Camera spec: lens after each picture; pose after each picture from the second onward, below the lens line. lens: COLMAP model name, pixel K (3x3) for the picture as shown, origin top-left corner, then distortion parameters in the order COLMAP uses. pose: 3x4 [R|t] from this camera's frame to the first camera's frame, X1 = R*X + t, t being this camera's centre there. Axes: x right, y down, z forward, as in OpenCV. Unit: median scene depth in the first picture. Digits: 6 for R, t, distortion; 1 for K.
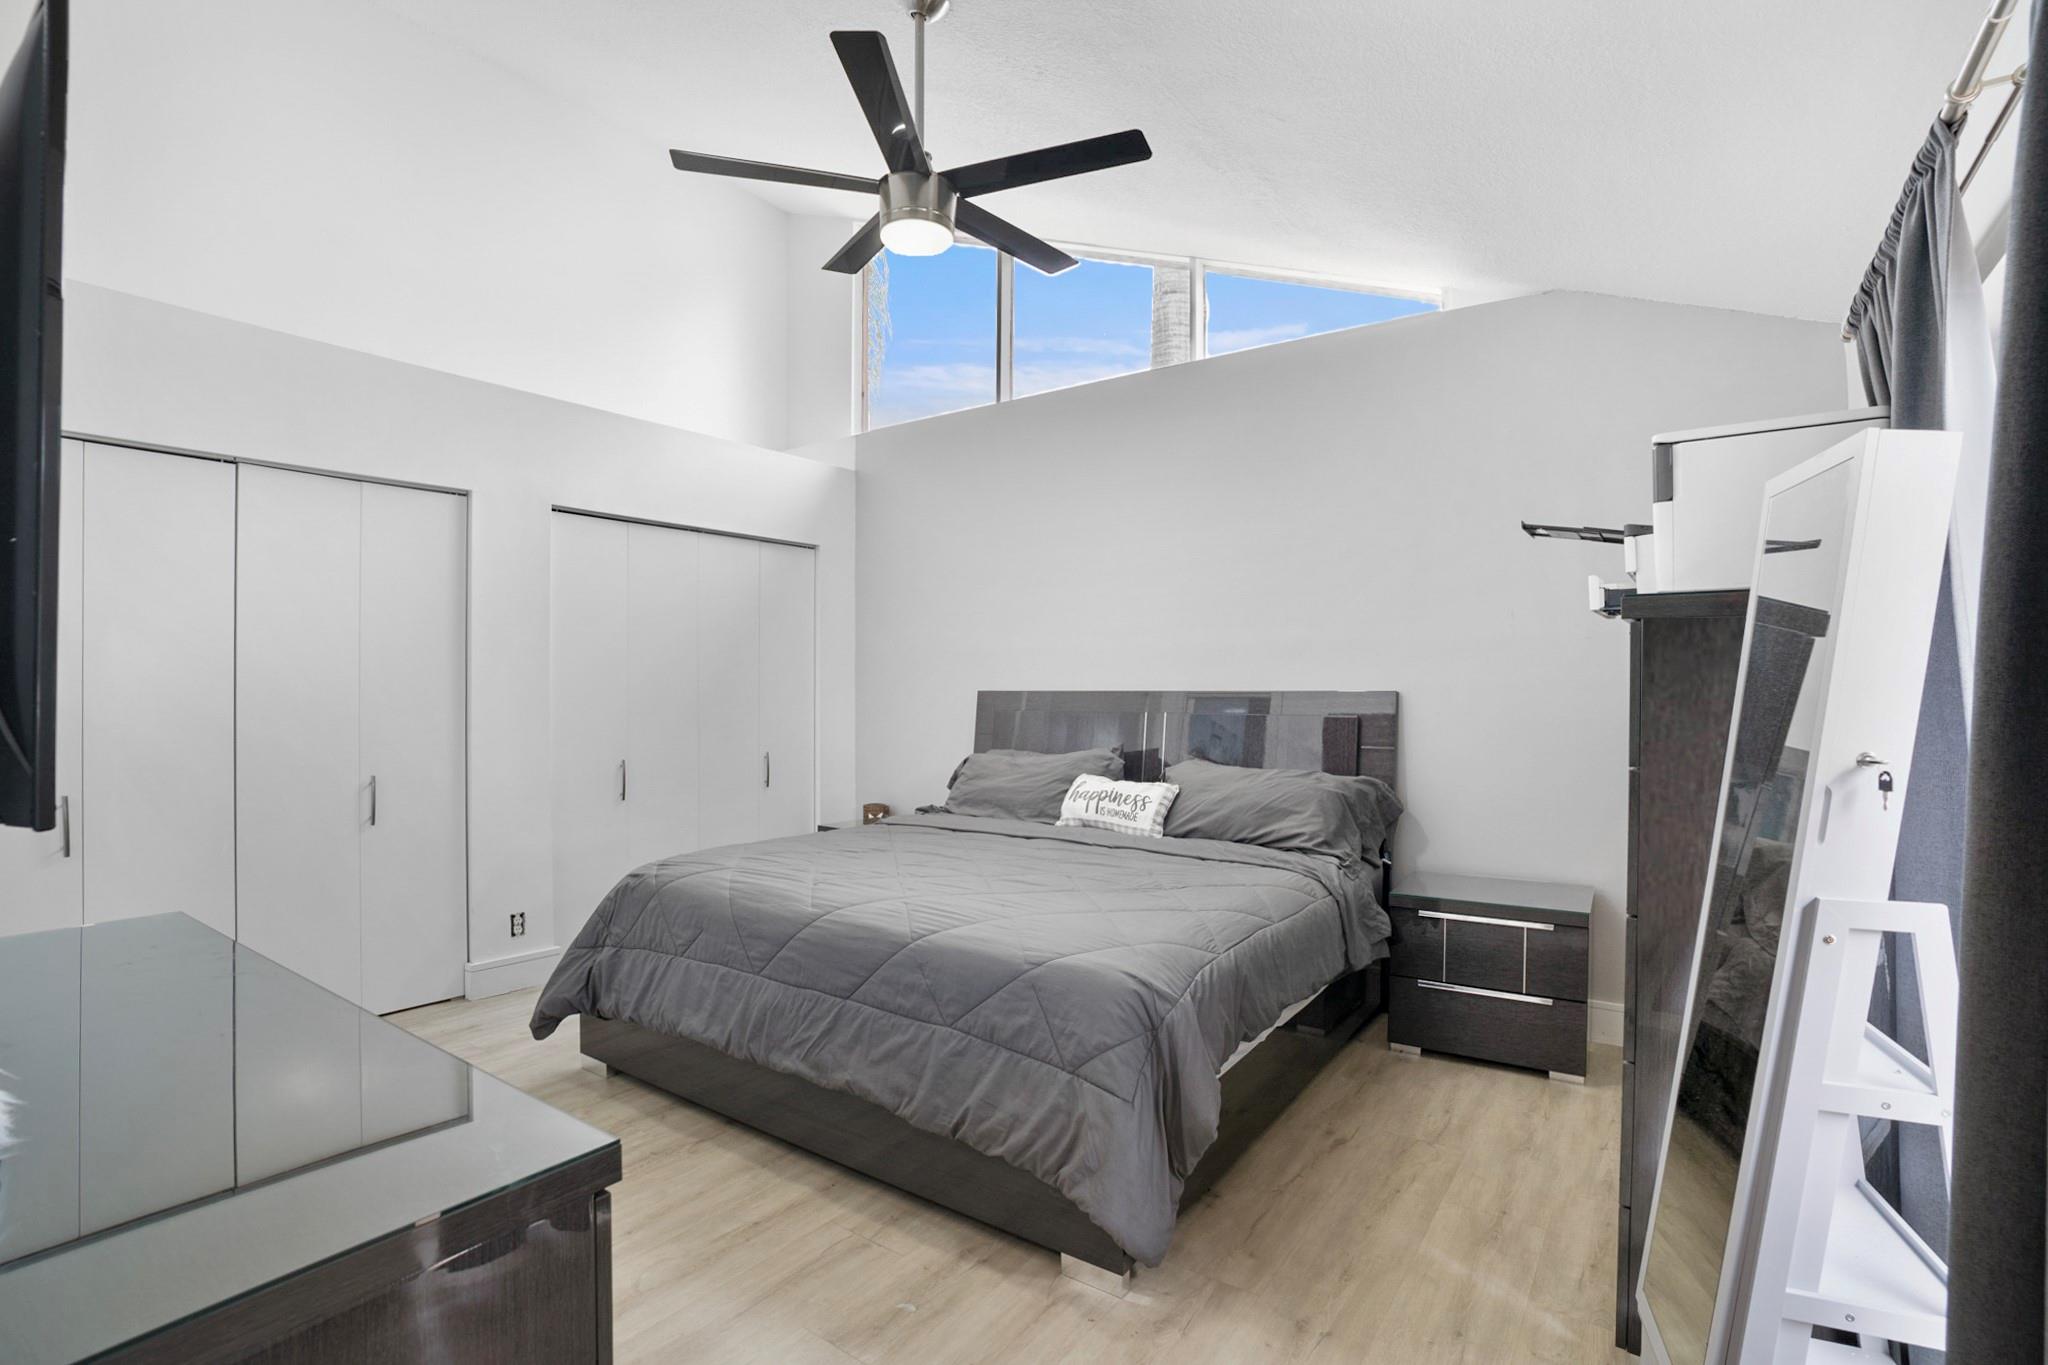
lens RADIAL K [[939.2, 0, 1024.0], [0, 939.2, 682.5], [0, 0, 1]] dist [-0.071214, 0.000213]
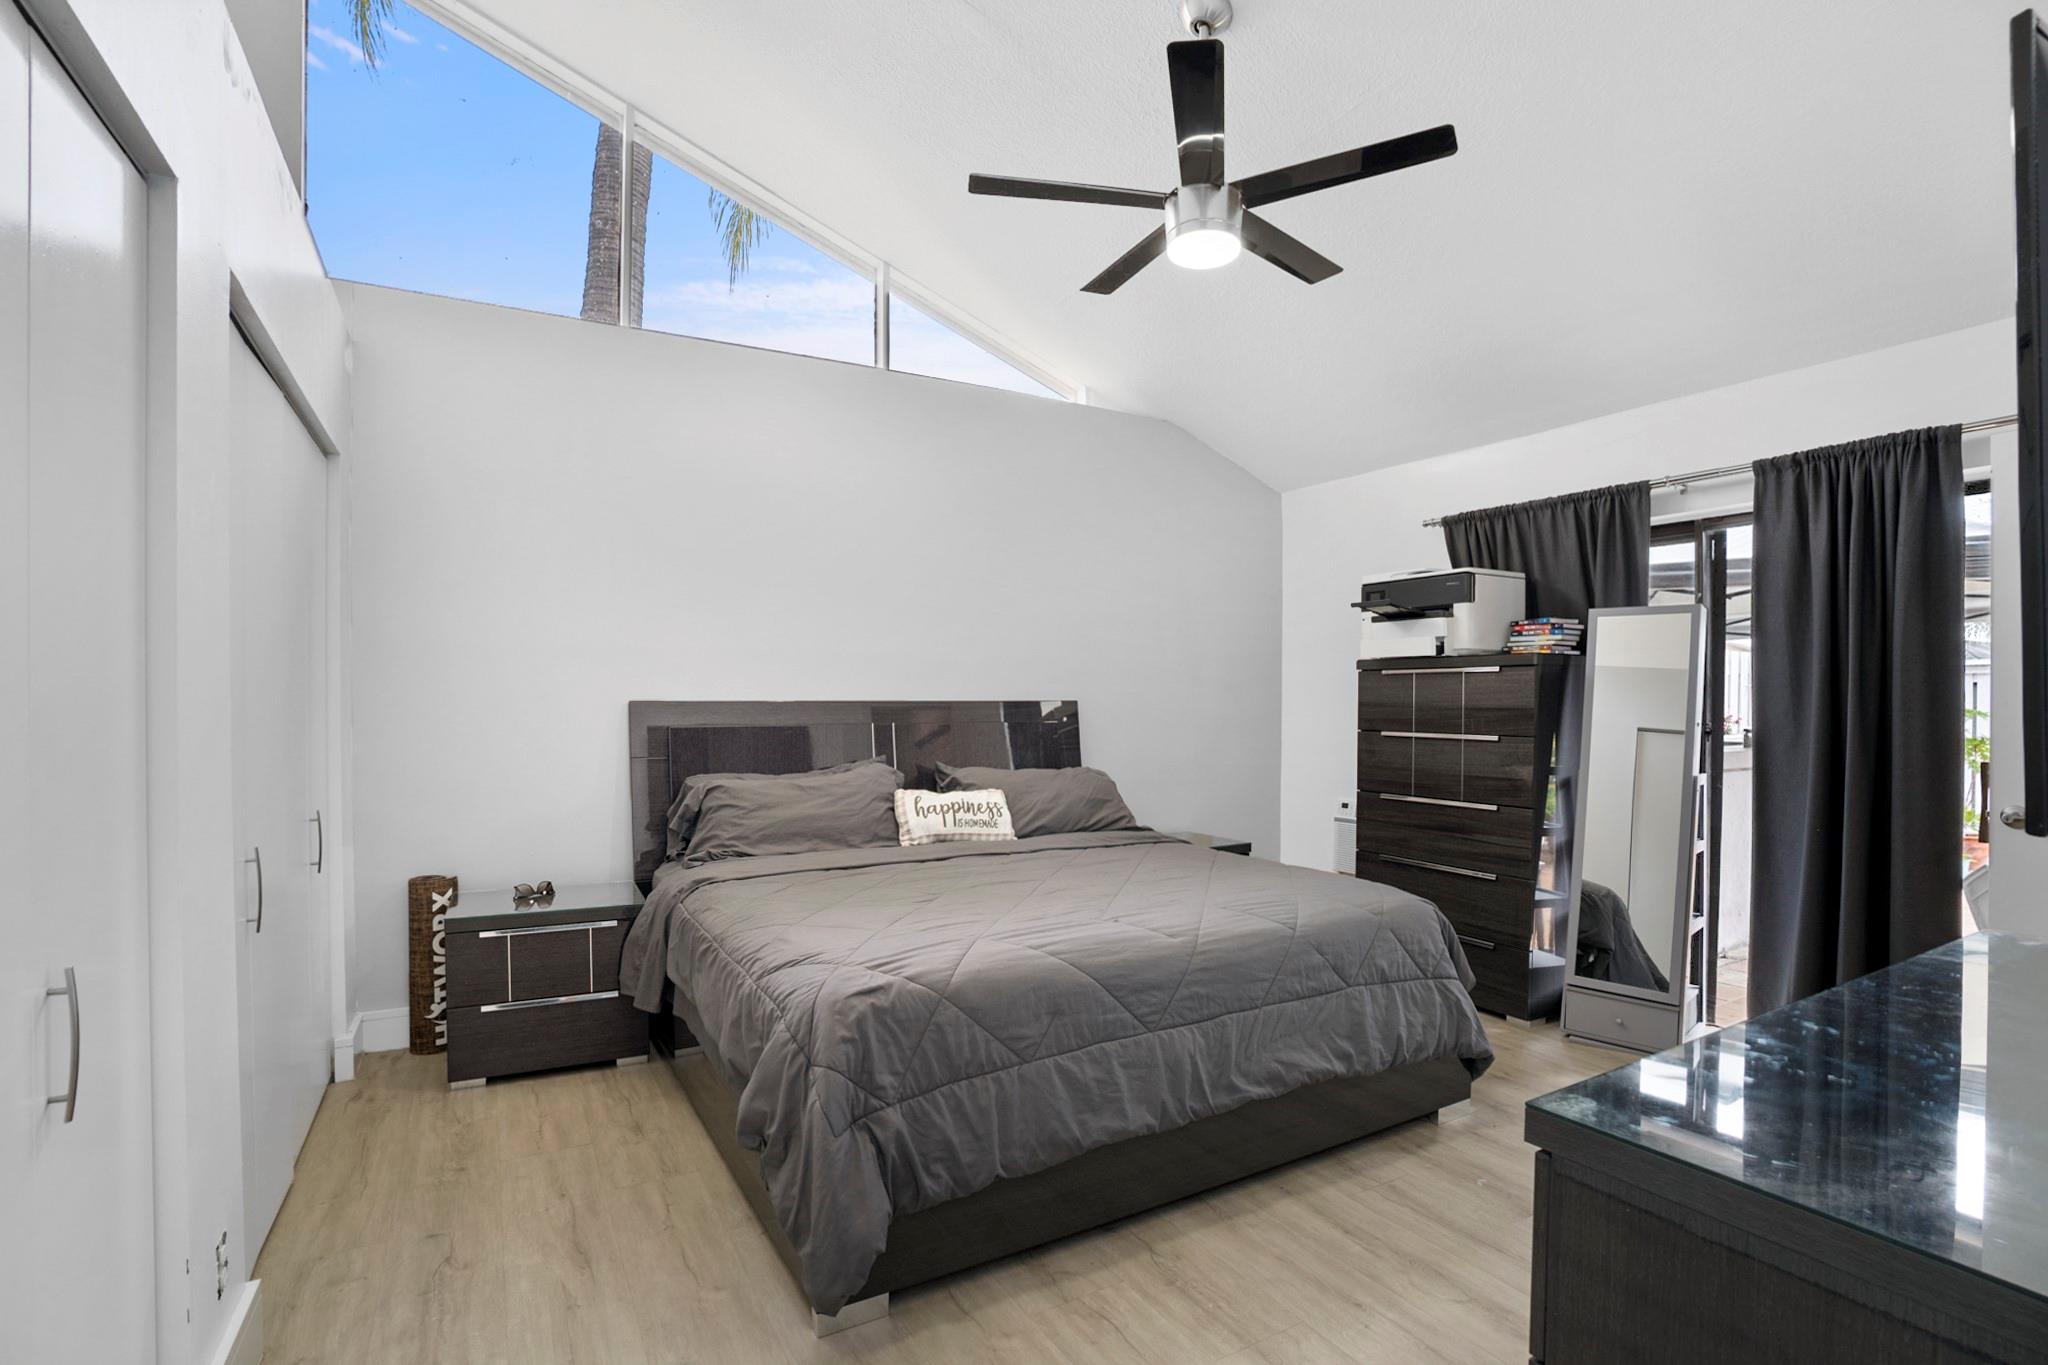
lens RADIAL K [[953.1, 0, 984.1], [0, 953.1, 681.5], [0, 0, 1]] dist [-0.104066, 0.038528]
pose [[0.456288, 0.014925, 0.889707, -0.803409], [-0.006435, 0.999889, -0.013473, 0.001351], [-0.889809, 0.000422, 0.456334, 0.522549]]
